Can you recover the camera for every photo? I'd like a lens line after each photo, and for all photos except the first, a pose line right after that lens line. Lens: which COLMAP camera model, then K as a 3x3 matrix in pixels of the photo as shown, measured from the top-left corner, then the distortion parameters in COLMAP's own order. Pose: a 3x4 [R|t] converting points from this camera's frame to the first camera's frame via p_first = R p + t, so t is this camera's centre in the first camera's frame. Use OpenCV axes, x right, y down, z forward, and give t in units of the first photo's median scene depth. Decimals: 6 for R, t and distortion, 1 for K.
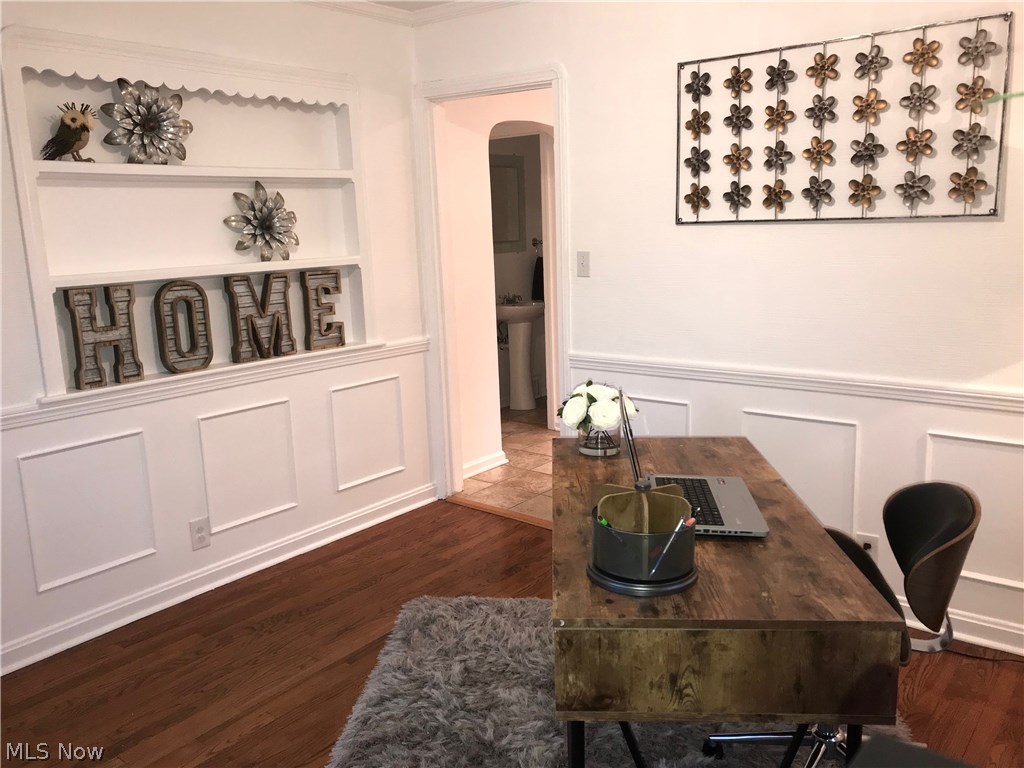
lens RADIAL K [[837.0, 0, 513.0], [0, 837.0, 379.6], [0, 0, 1]] dist [0.046240, -0.049116]
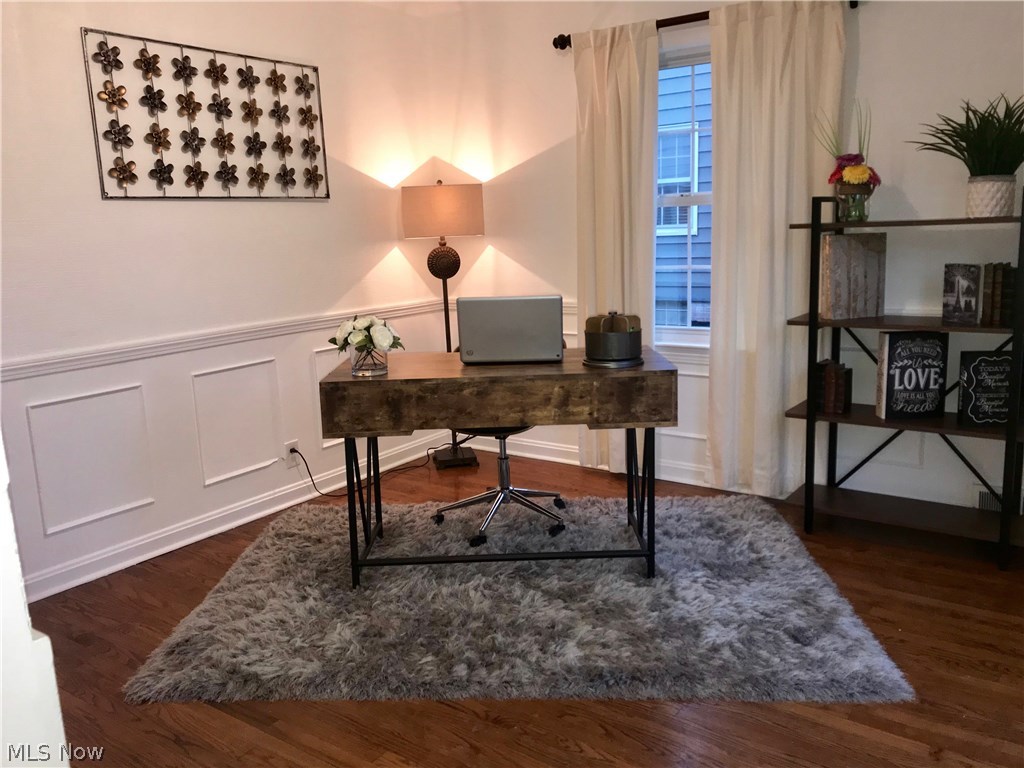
lens RADIAL K [[837.0, 0, 512.1], [0, 837.0, 384.7], [0, 0, 1]] dist [0.046240, -0.049116]
pose [[-0.083335, -0.195596, 0.977137, -0.908687], [0.186650, 0.960131, 0.208111, -0.105518], [-0.978886, 0.199726, -0.043505, 0.695311]]
